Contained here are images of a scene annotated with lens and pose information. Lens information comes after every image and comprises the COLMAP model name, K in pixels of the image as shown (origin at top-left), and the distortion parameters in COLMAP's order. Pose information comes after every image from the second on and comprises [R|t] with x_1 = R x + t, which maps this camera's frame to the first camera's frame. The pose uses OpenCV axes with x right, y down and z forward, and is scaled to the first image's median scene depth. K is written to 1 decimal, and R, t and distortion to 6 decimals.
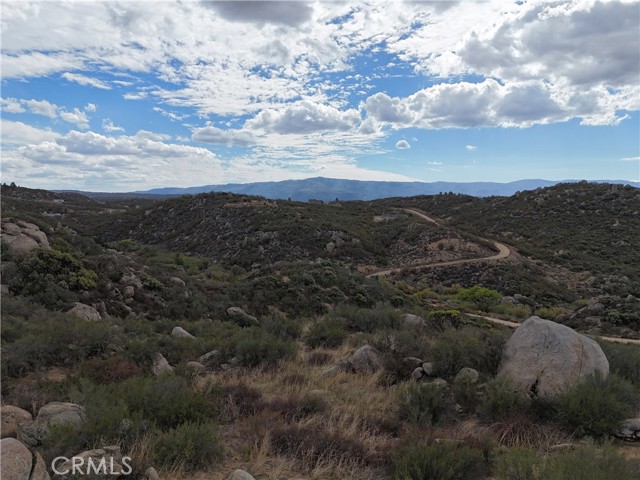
lens RADIAL K [[469.6, 0, 321.7], [0, 469.6, 238.1], [0, 0, 1]] dist [0.071856, -0.072002]
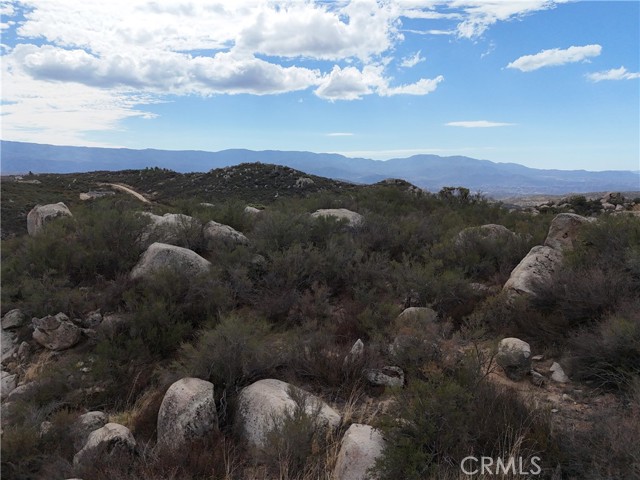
lens RADIAL K [[469.6, 0, 321.7], [0, 469.6, 238.1], [0, 0, 1]] dist [0.071856, -0.072002]
pose [[0.833538, -0.086171, 0.545701, -0.039977], [0.049082, 0.995406, 0.082211, -0.014112], [-0.550278, -0.041742, 0.833938, -0.267178]]
